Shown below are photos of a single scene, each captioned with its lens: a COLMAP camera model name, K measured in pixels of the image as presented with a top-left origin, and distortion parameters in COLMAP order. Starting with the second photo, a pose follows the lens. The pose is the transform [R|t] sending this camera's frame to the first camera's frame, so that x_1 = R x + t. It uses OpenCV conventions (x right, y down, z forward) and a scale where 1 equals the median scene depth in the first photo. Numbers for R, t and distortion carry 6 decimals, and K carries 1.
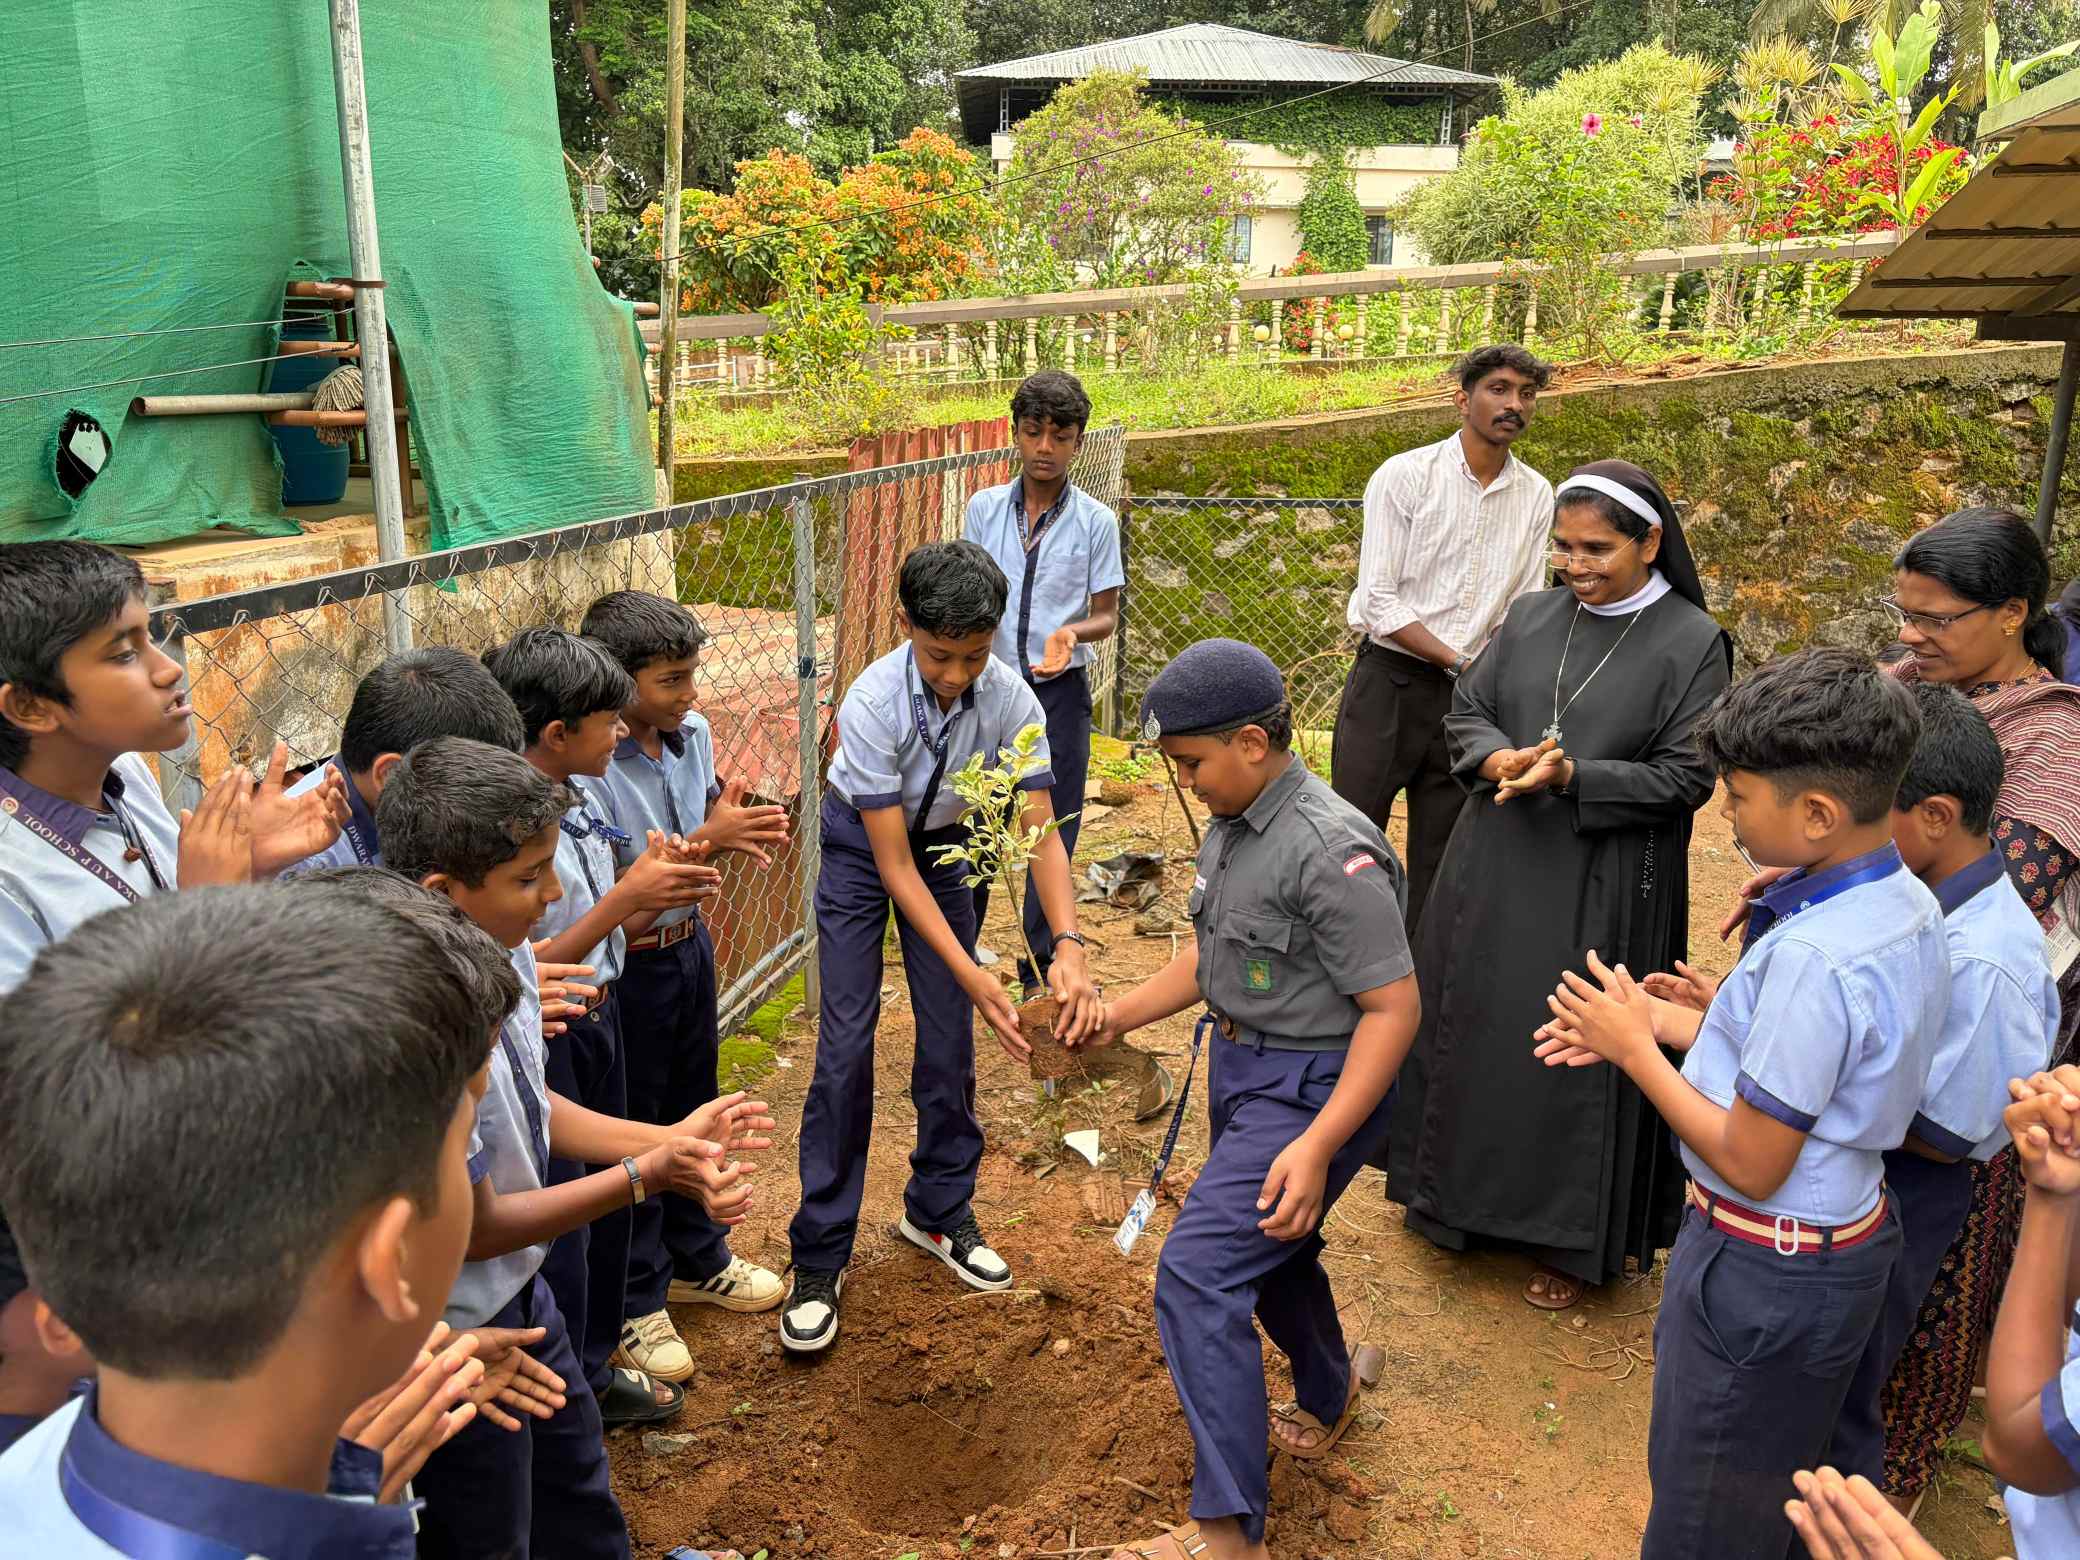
lens RADIAL K [[1556.7, 0, 1039.6], [0, 1556.7, 786.6], [0, 0, 1]] dist [0.040938, -0.046720]
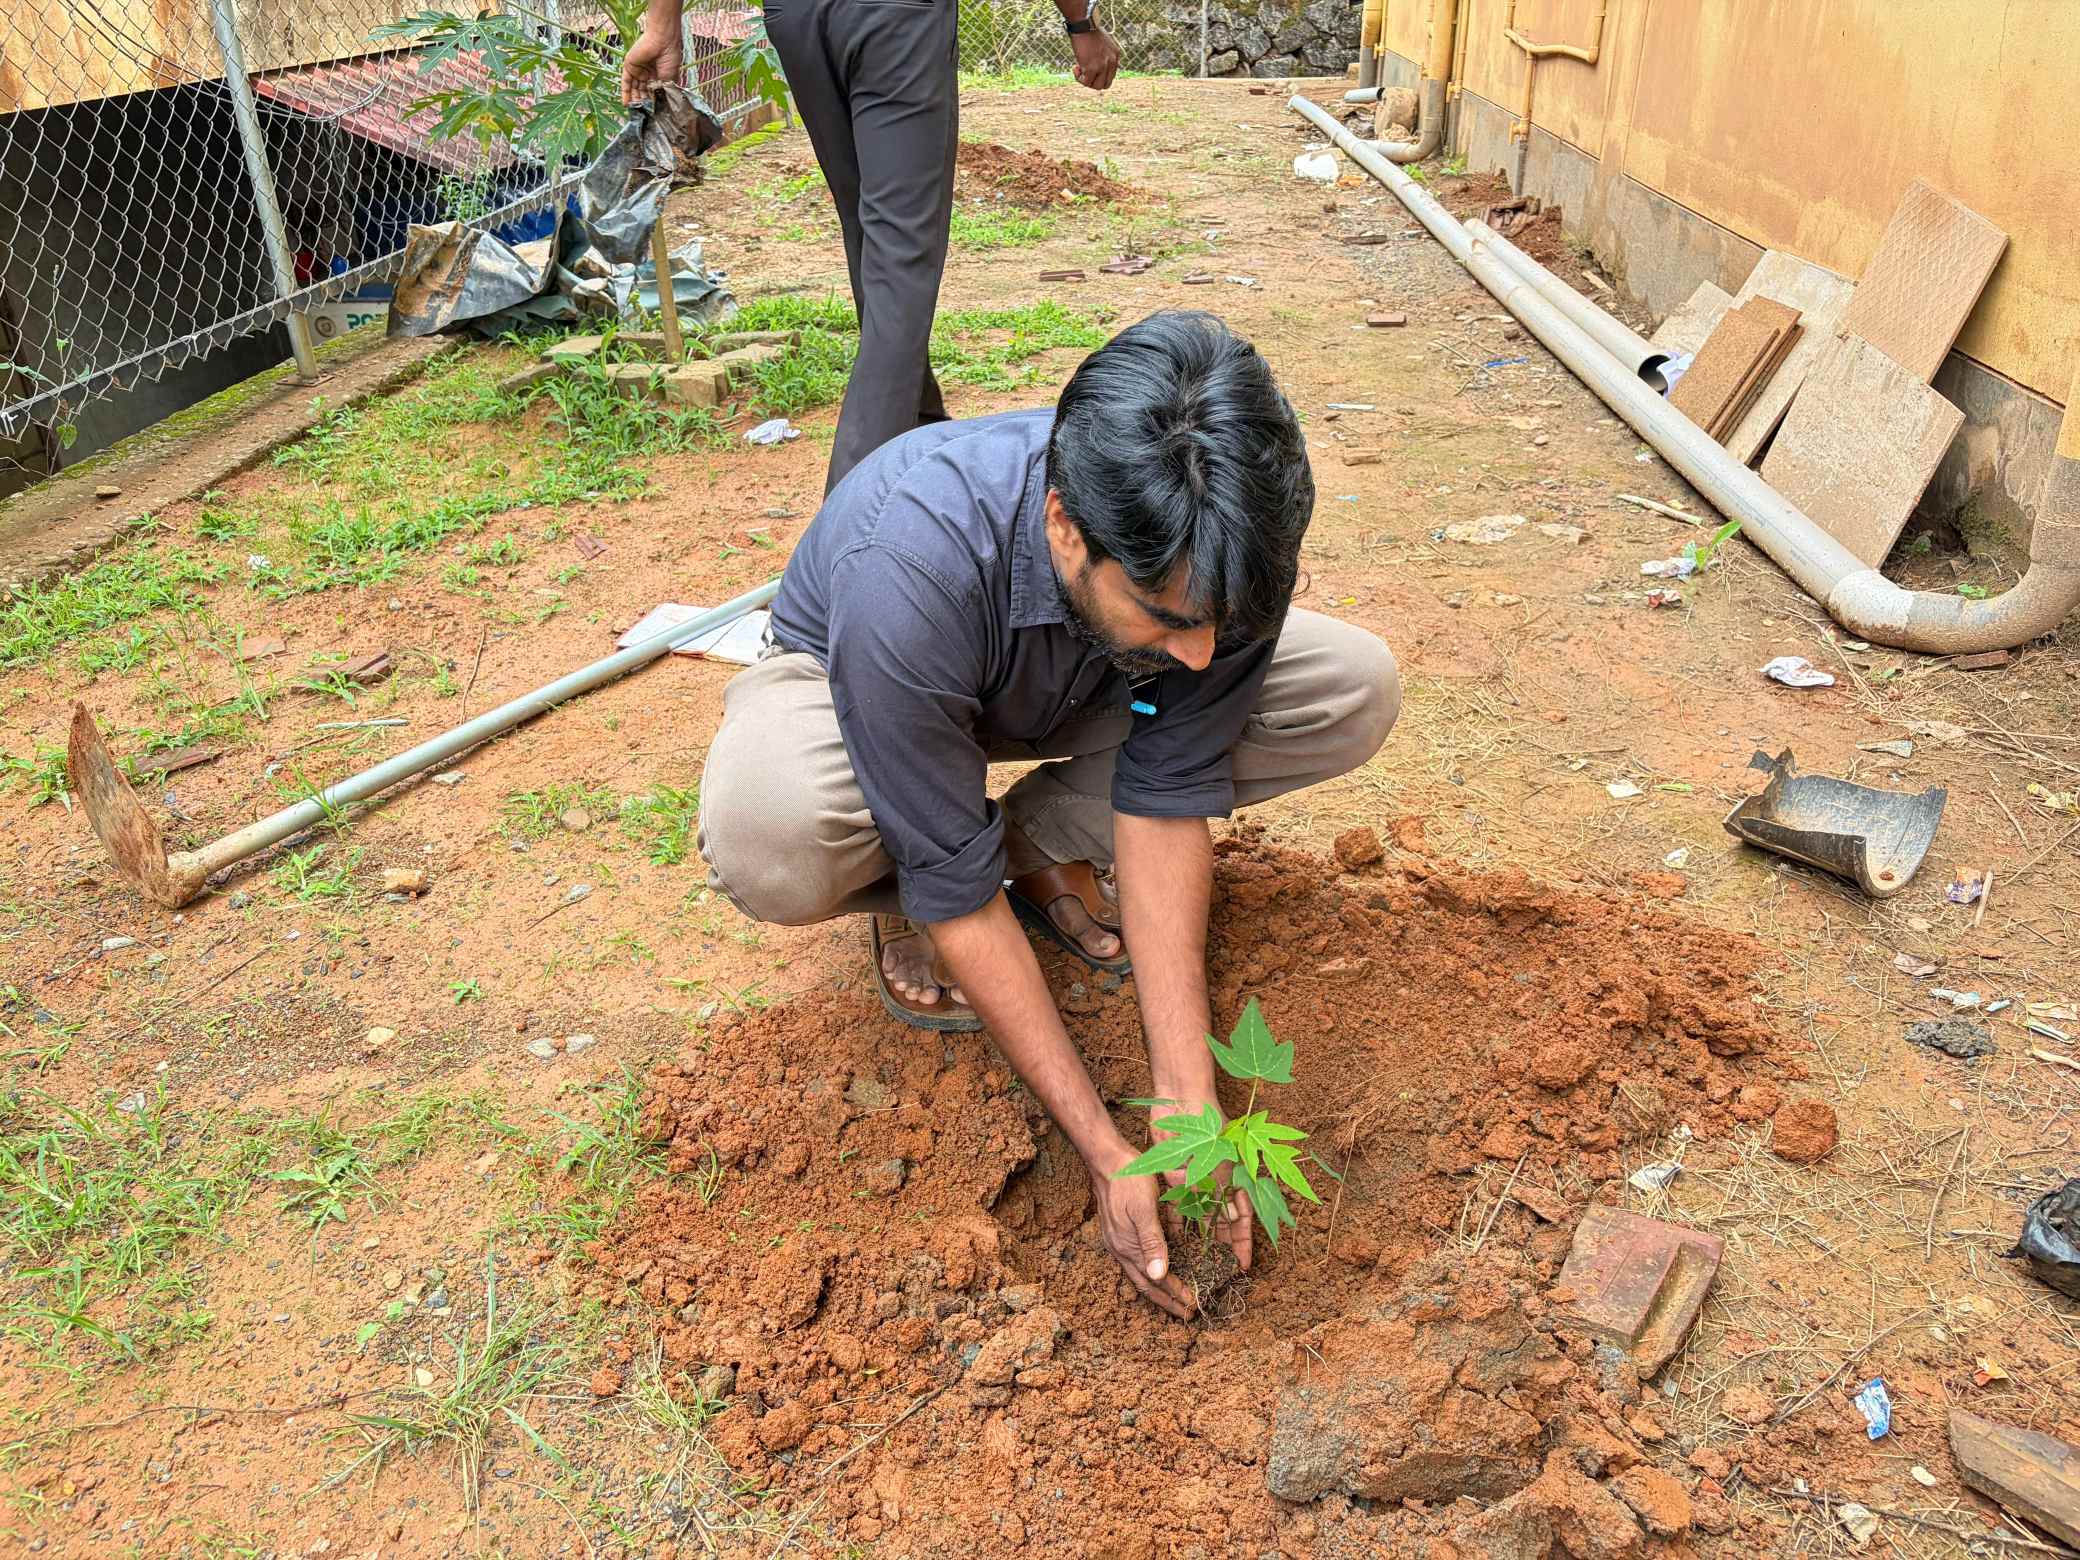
lens RADIAL K [[1556.7, 0, 1026.3], [0, 1556.7, 785.6], [0, 0, 1]] dist [0.040938, -0.046720]
pose [[0.982227, -0.120157, 0.144193, -0.145781], [0.085654, 0.970522, 0.225277, 0.327099], [-0.167012, -0.208922, 0.963566, -0.800738]]
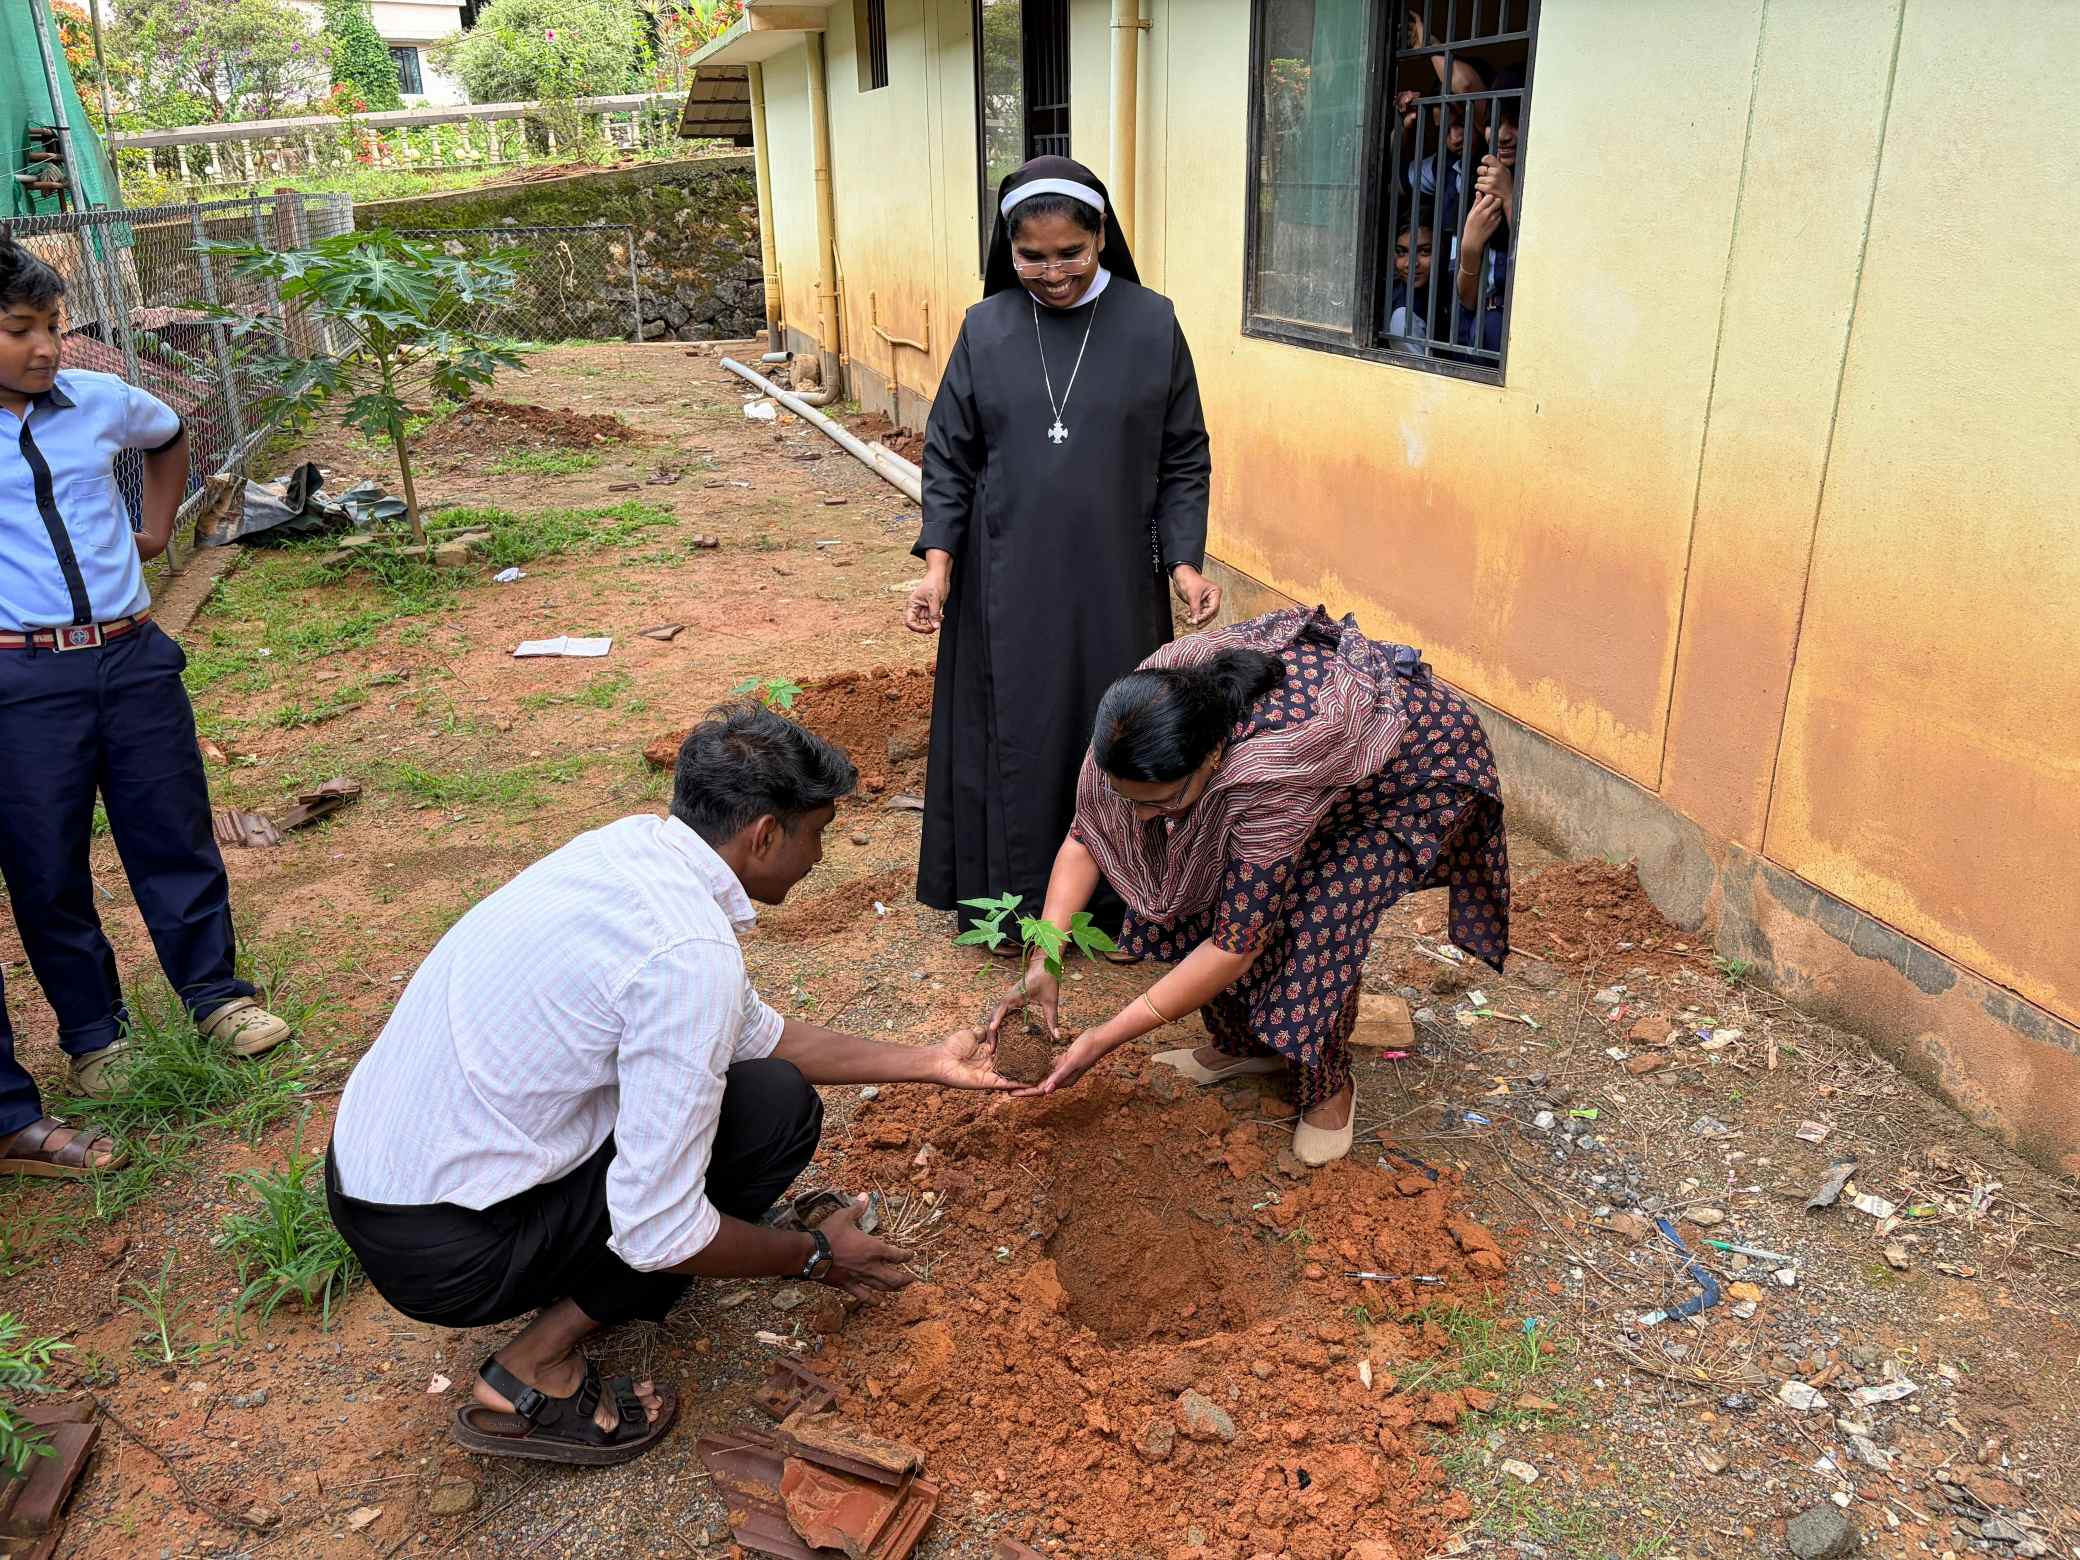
lens RADIAL K [[1556.7, 0, 1066.4], [0, 1556.7, 765.4], [0, 0, 1]] dist [0.040938, -0.046720]
pose [[0.837647, -0.213614, 0.502710, -0.334923], [0.169782, 0.976591, 0.132076, 0.362721], [-0.519155, -0.025282, 0.854306, -1.182663]]
